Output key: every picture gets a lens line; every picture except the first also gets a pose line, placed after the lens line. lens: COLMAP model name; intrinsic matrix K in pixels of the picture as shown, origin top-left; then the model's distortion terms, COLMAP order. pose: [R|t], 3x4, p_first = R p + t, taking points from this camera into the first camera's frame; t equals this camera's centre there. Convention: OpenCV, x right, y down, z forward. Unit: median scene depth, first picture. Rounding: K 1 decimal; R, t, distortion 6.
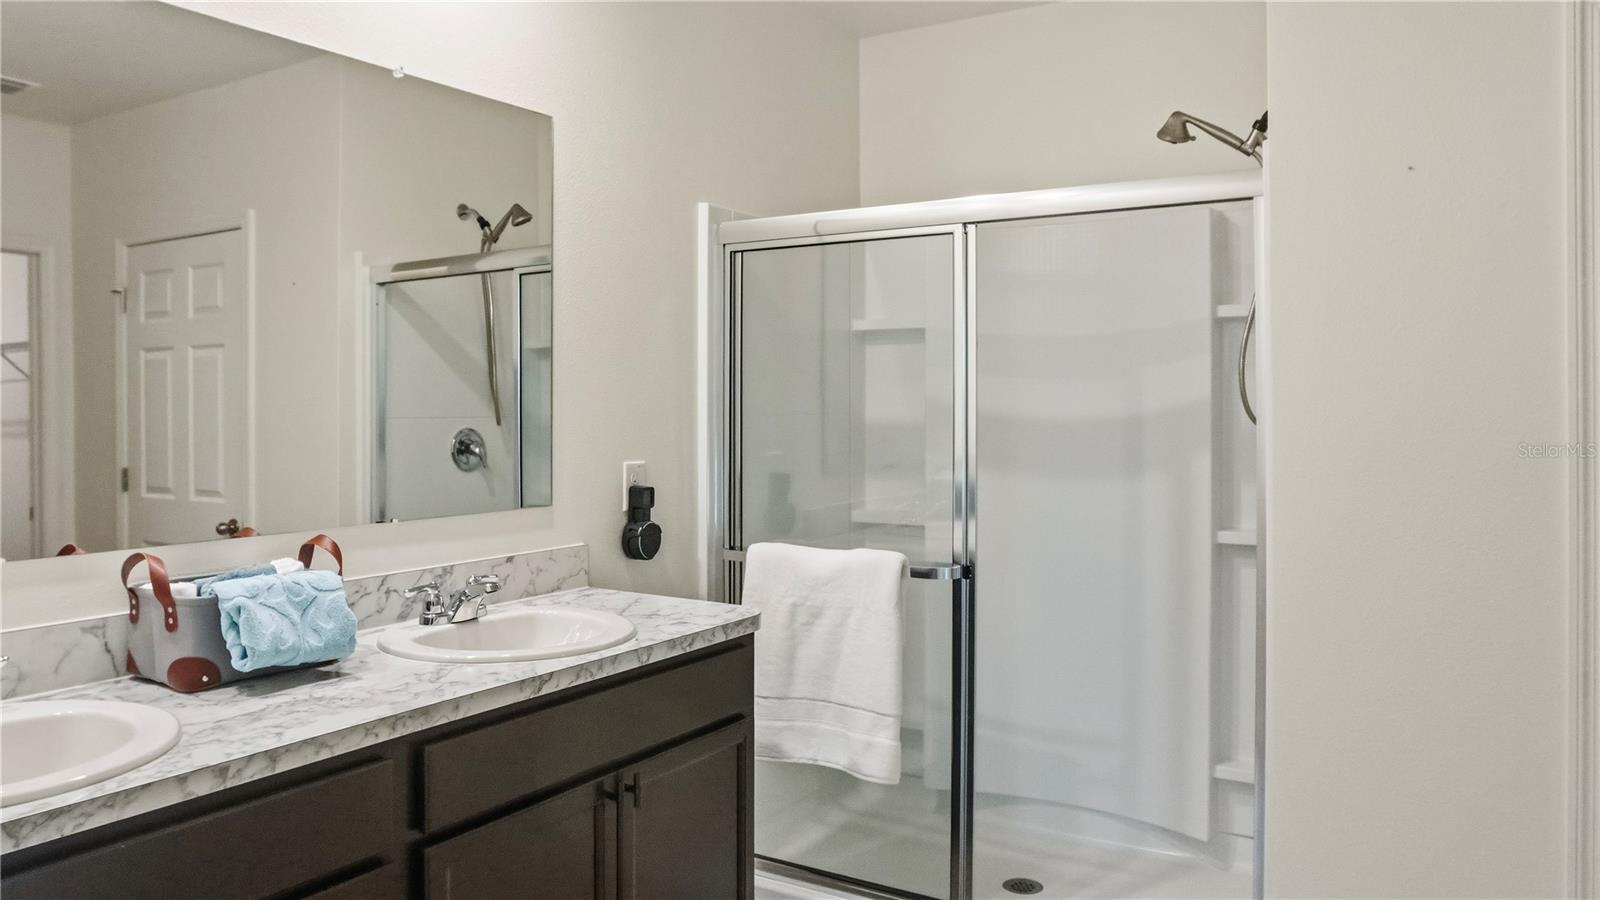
lens RADIAL K [[1165.4, 0, 801.0], [0, 1165.4, 404.2], [0, 0, 1]] dist [-0.002610, -0.000717]
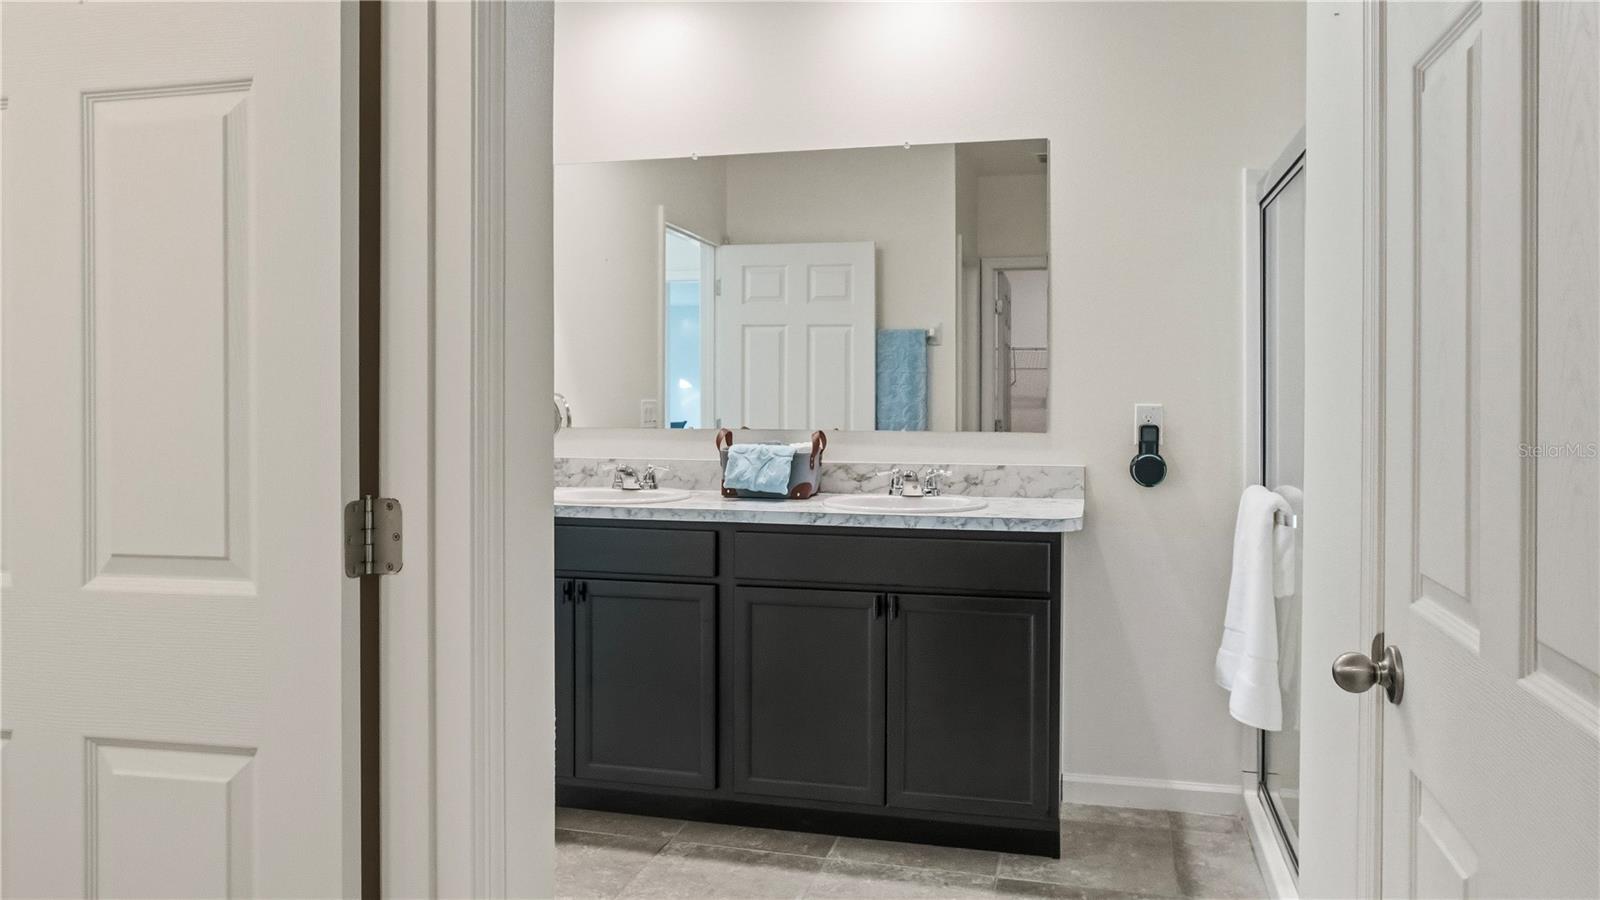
lens RADIAL K [[1165.4, 0, 801.0], [0, 1165.4, 404.2], [0, 0, 1]] dist [-0.002610, -0.000717]
pose [[0.303792, 0.009606, -0.952690, 1.002848], [-0.003839, 0.999953, 0.008859, 0.046261], [0.952731, 0.000966, 0.303815, 0.350006]]
